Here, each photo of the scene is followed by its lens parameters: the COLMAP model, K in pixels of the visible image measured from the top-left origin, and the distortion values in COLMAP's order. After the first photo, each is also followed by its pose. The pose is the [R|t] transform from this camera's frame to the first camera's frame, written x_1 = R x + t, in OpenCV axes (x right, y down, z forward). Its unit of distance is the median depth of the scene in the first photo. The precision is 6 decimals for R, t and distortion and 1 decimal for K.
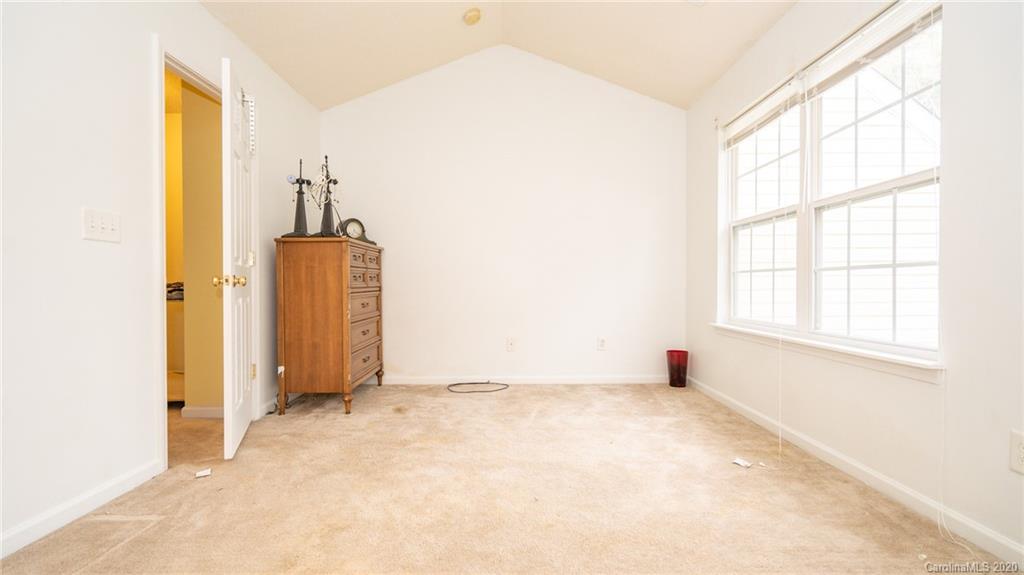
lens RADIAL K [[461.9, 0, 508.8], [0, 461.9, 287.8], [0, 0, 1]] dist [-0.004405, 0.002249]
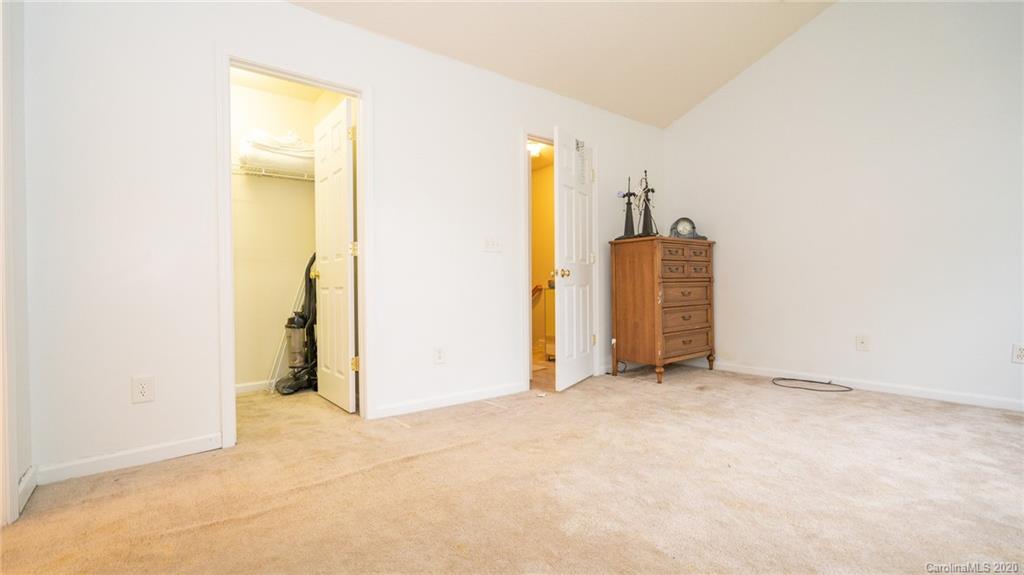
lens RADIAL K [[461.9, 0, 513.5], [0, 461.9, 287.8], [0, 0, 1]] dist [-0.004405, 0.002249]
pose [[0.627148, -0.001047, -0.778899, 0.347593], [0.004660, 0.999986, 0.002408, 0.020956], [0.778886, -0.005140, 0.627145, -0.043311]]
